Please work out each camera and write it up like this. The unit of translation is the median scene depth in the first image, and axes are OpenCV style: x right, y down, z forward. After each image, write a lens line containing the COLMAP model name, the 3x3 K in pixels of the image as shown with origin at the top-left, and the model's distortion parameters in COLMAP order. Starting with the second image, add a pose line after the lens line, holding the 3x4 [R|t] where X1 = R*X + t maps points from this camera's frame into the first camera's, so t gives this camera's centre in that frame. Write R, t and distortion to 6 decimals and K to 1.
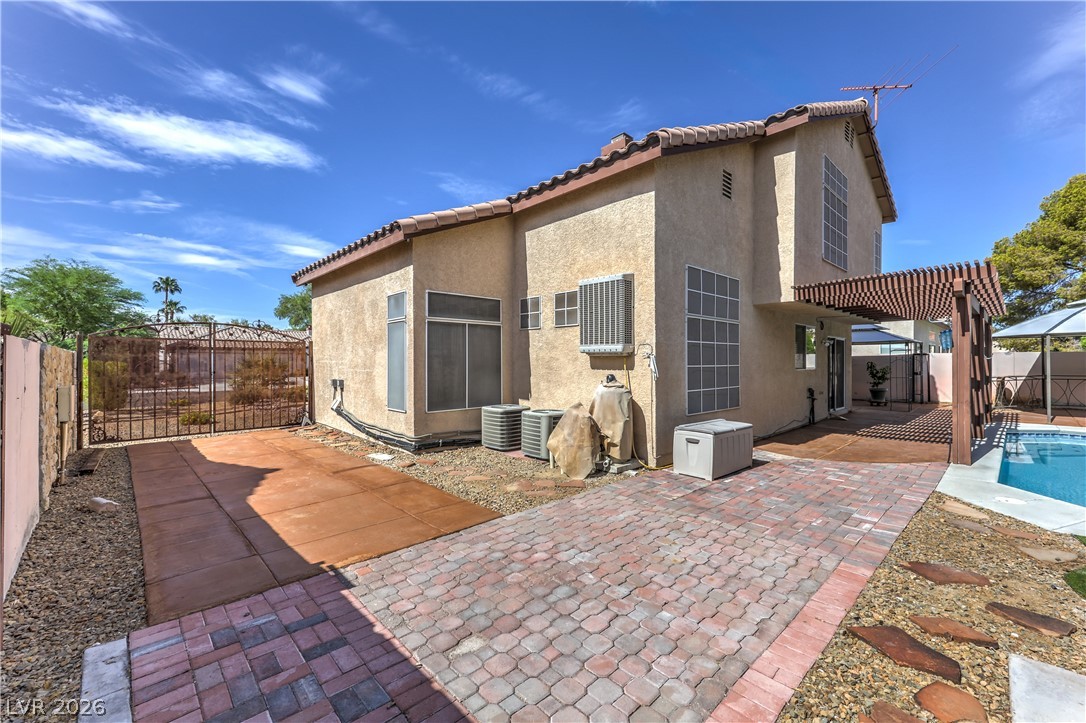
lens RADIAL K [[439.3, 0, 543.0], [0, 439.3, 361.5], [0, 0, 1]] dist [-0.000143, -0.000147]
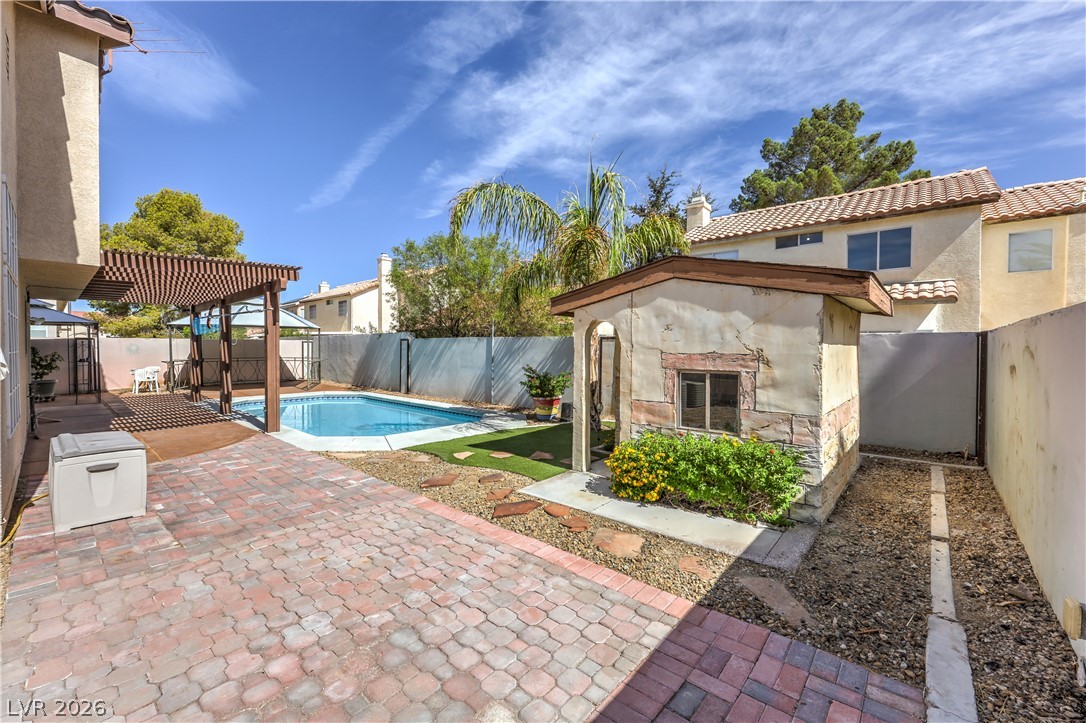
lens RADIAL K [[456.1, 0, 543.6], [0, 456.1, 358.3], [0, 0, 1]] dist [0.006800, 0.000234]
pose [[-0.100932, -0.022310, 0.994643, -0.524573], [-0.000460, 0.999749, 0.022378, 0.004852], [-0.994893, 0.001801, -0.100917, 0.560902]]
